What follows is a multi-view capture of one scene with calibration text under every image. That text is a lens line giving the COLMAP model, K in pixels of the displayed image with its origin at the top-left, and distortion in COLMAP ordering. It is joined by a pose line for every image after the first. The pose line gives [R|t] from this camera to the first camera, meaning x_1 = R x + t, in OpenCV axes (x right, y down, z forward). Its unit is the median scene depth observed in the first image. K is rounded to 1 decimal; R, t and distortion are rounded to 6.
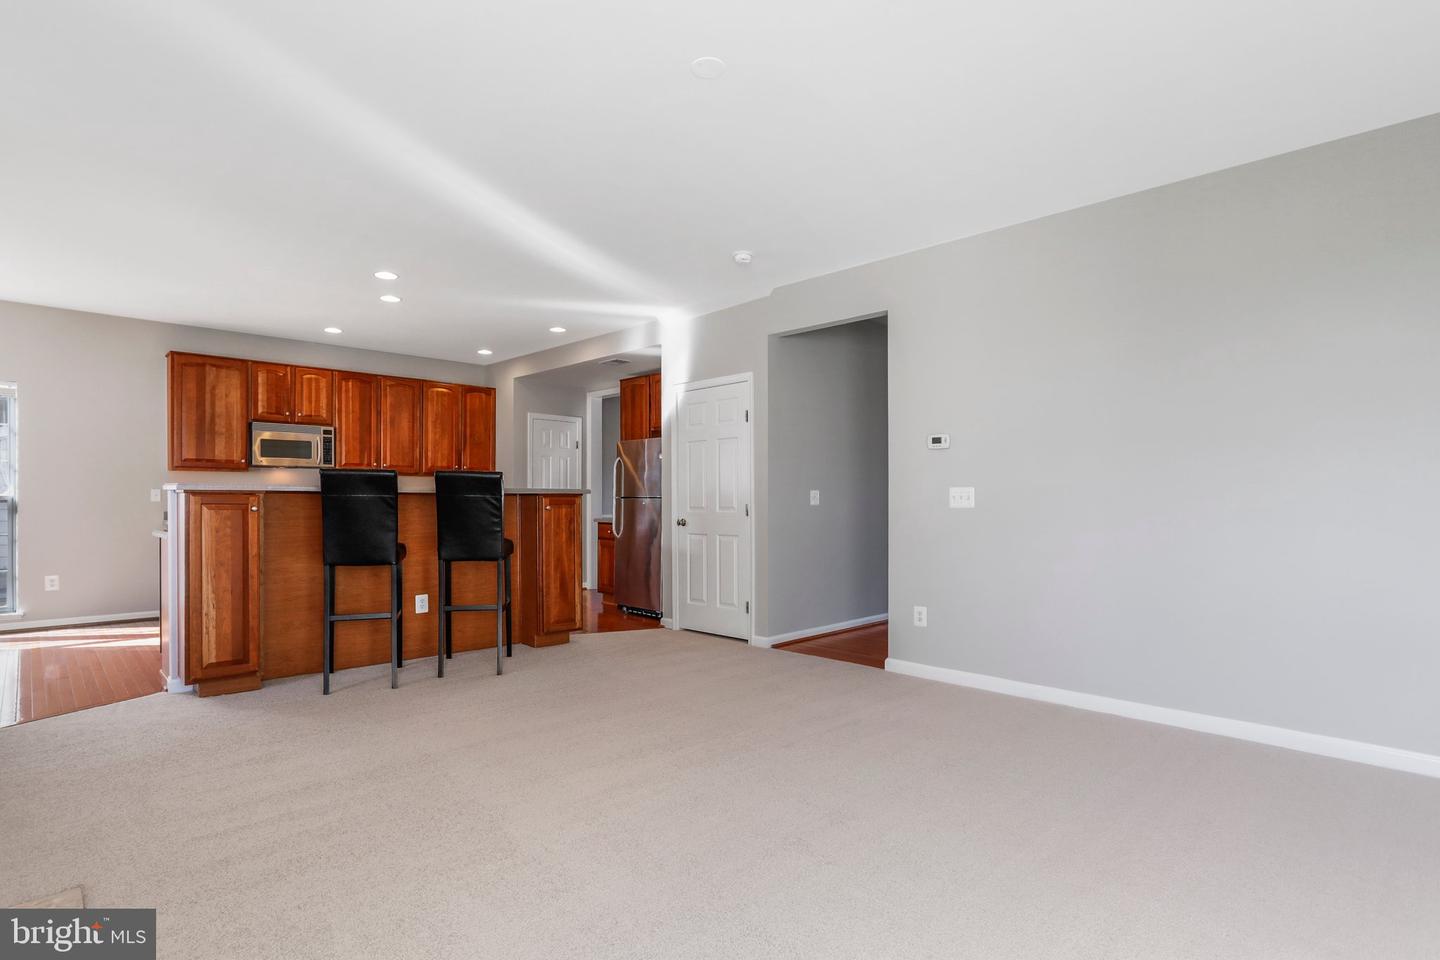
lens RADIAL K [[701.7, 0, 745.1], [0, 701.7, 497.3], [0, 0, 1]] dist [-0.011481, 0.005327]
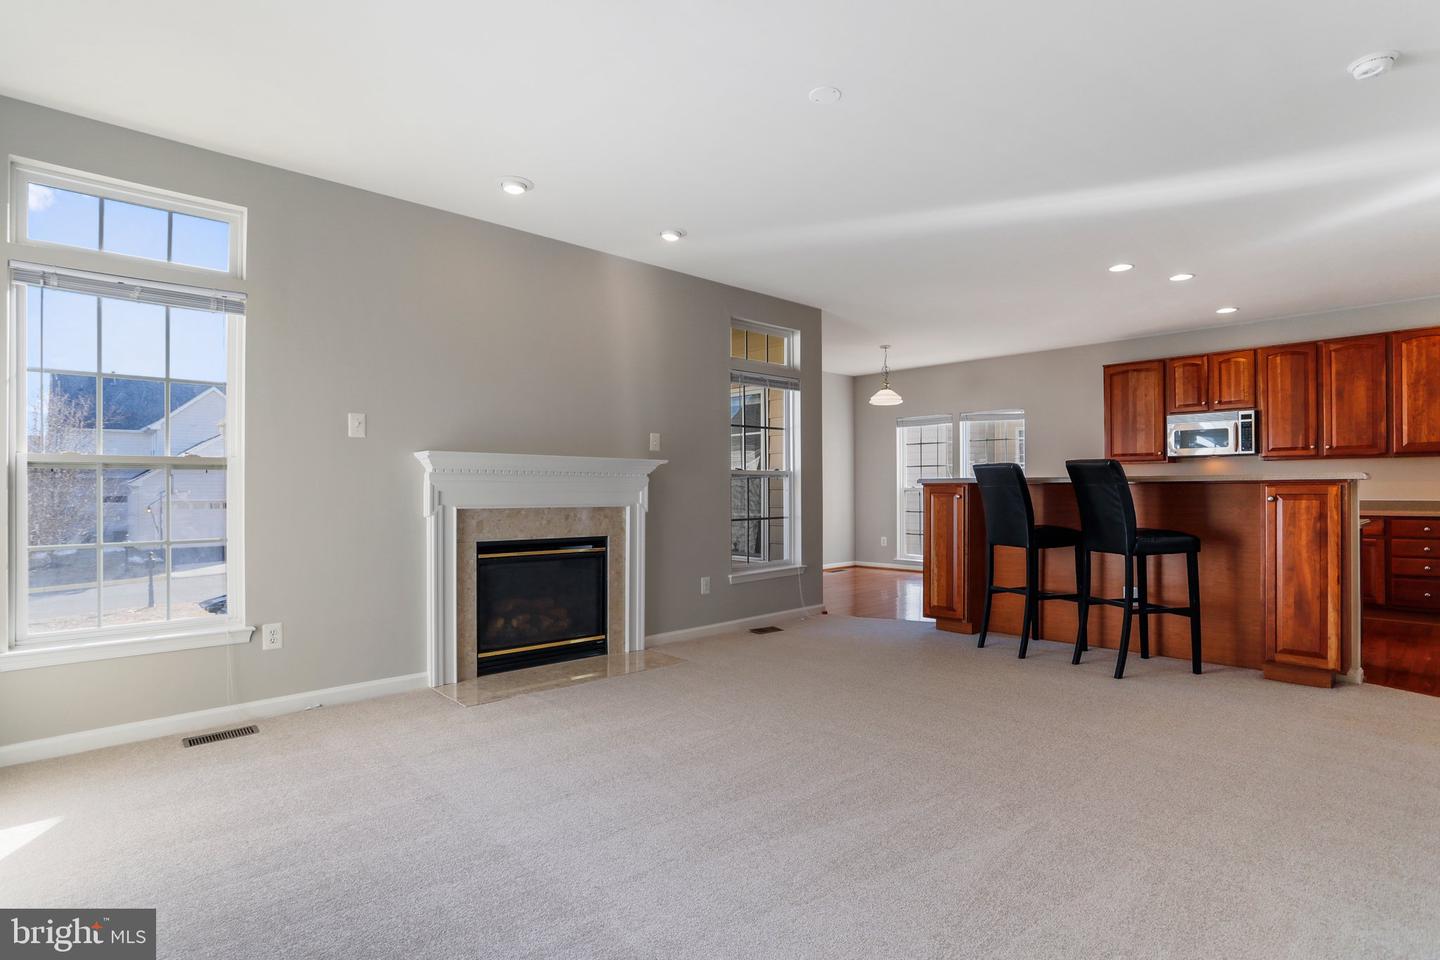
lens RADIAL K [[743.2, 0, 721.2], [0, 743.2, 480.5], [0, 0, 1]] dist [-0.001928, 0.009795]
pose [[-0.001350, -0.015061, -0.999886, 0.399613], [0.006416, 0.999866, -0.015069, 0.002414], [0.999979, -0.006436, -0.001253, 0.303939]]
